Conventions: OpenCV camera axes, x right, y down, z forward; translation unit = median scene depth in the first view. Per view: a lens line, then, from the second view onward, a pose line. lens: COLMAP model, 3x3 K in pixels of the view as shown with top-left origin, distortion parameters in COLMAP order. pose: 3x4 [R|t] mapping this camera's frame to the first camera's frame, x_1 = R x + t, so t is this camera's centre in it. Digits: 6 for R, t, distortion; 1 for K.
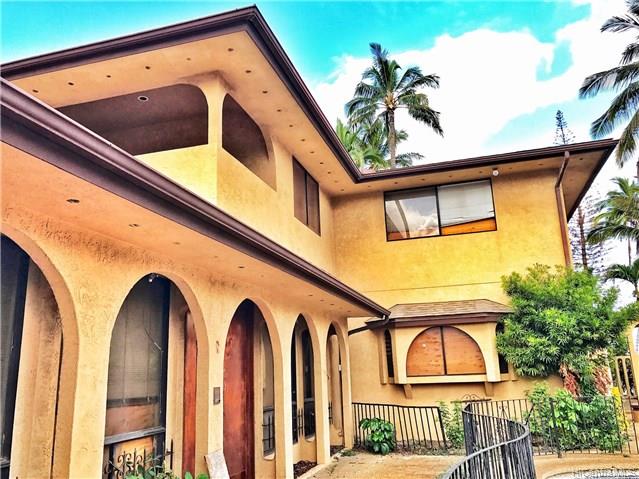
lens RADIAL K [[520.7, 0, 319.5], [0, 520.7, 239.5], [0, 0, 1]] dist [0.061192, -0.096344]
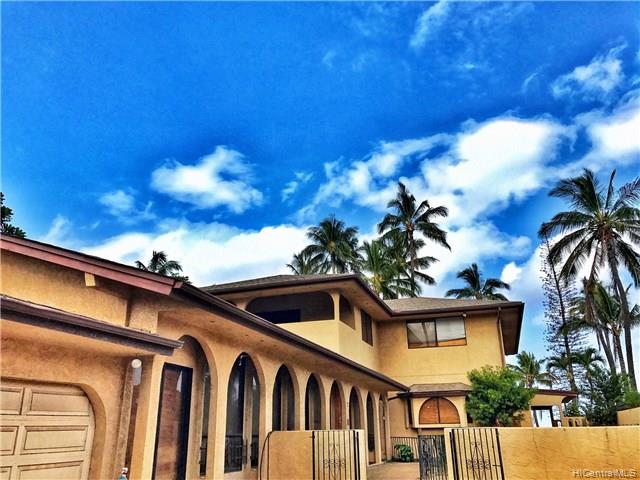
lens RADIAL K [[512.6, 0, 320.0], [0, 512.6, 240.0], [0, 0, 1]] dist [0.006647, 0.003816]
pose [[0.999100, 0.009601, -0.041316, -0.121905], [-0.014461, 0.992791, -0.118981, -0.174234], [0.039875, 0.119471, 0.992037, -0.940455]]
